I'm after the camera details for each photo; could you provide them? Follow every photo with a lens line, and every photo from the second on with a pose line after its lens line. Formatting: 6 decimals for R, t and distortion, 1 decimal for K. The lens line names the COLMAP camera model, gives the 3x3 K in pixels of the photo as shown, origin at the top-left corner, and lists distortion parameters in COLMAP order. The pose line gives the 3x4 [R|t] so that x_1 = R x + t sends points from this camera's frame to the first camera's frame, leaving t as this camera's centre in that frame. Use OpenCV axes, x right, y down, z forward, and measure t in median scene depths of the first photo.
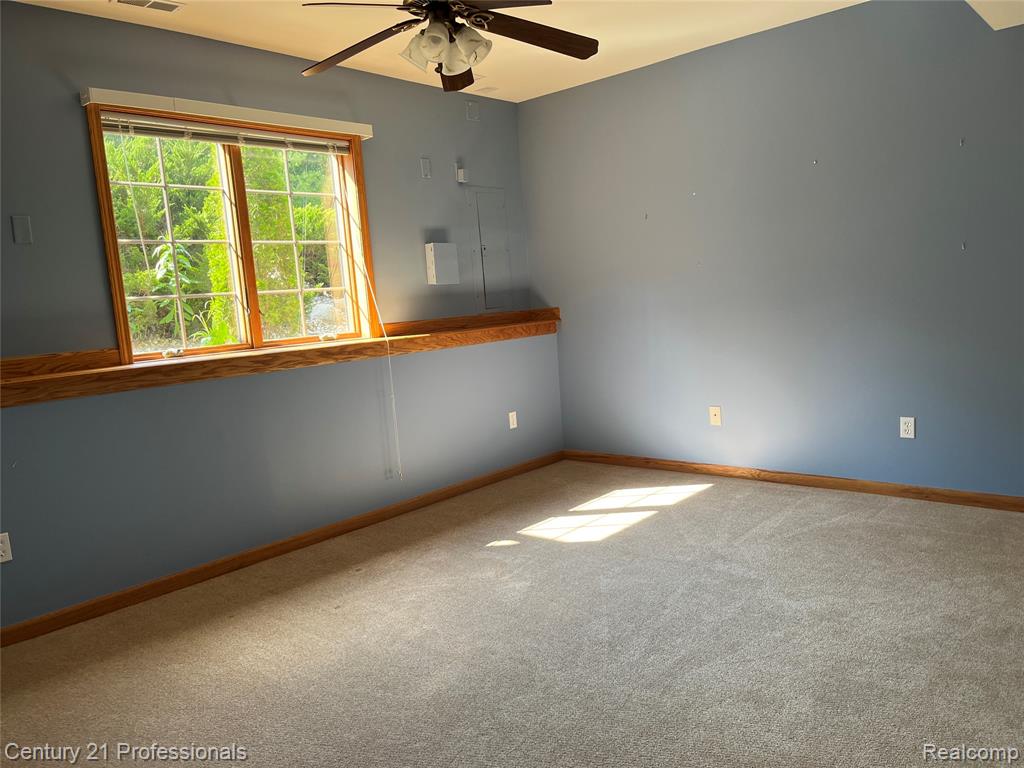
lens RADIAL K [[777.8, 0, 514.9], [0, 777.8, 383.7], [0, 0, 1]] dist [0.047218, -0.060834]
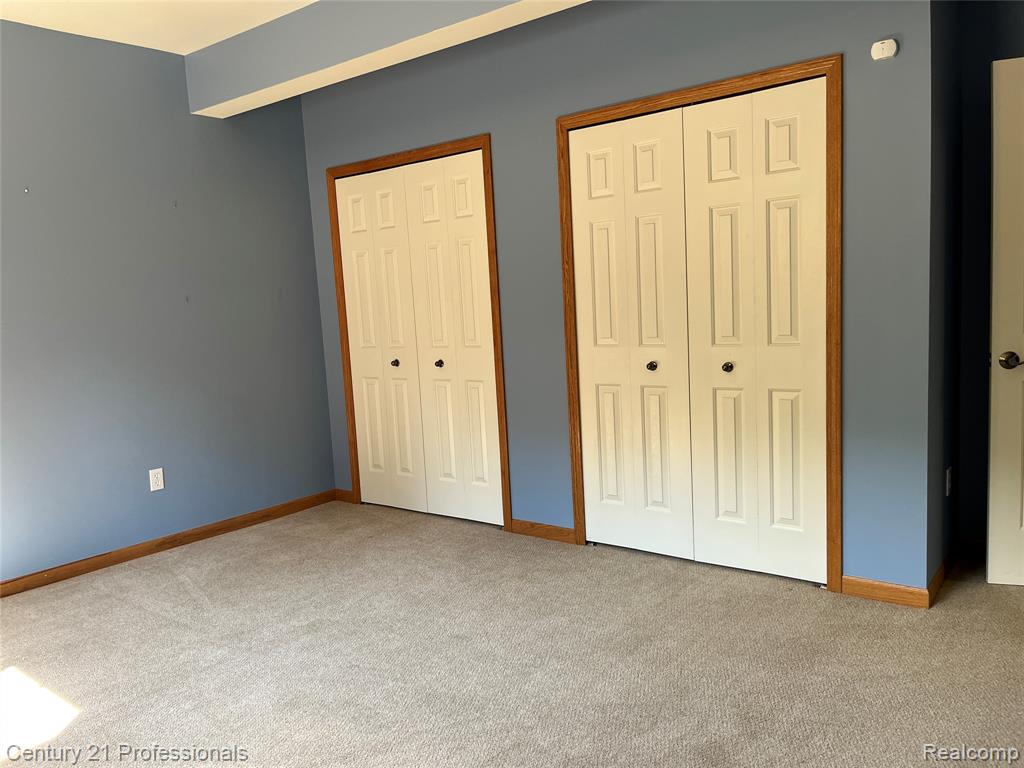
lens RADIAL K [[777.8, 0, 514.7], [0, 777.8, 384.3], [0, 0, 1]] dist [0.047218, -0.060834]
pose [[-0.048142, -0.039573, 0.998056, -0.511567], [0.174673, 0.983484, 0.047421, -0.030627], [-0.983449, 0.176616, -0.040435, 0.583376]]
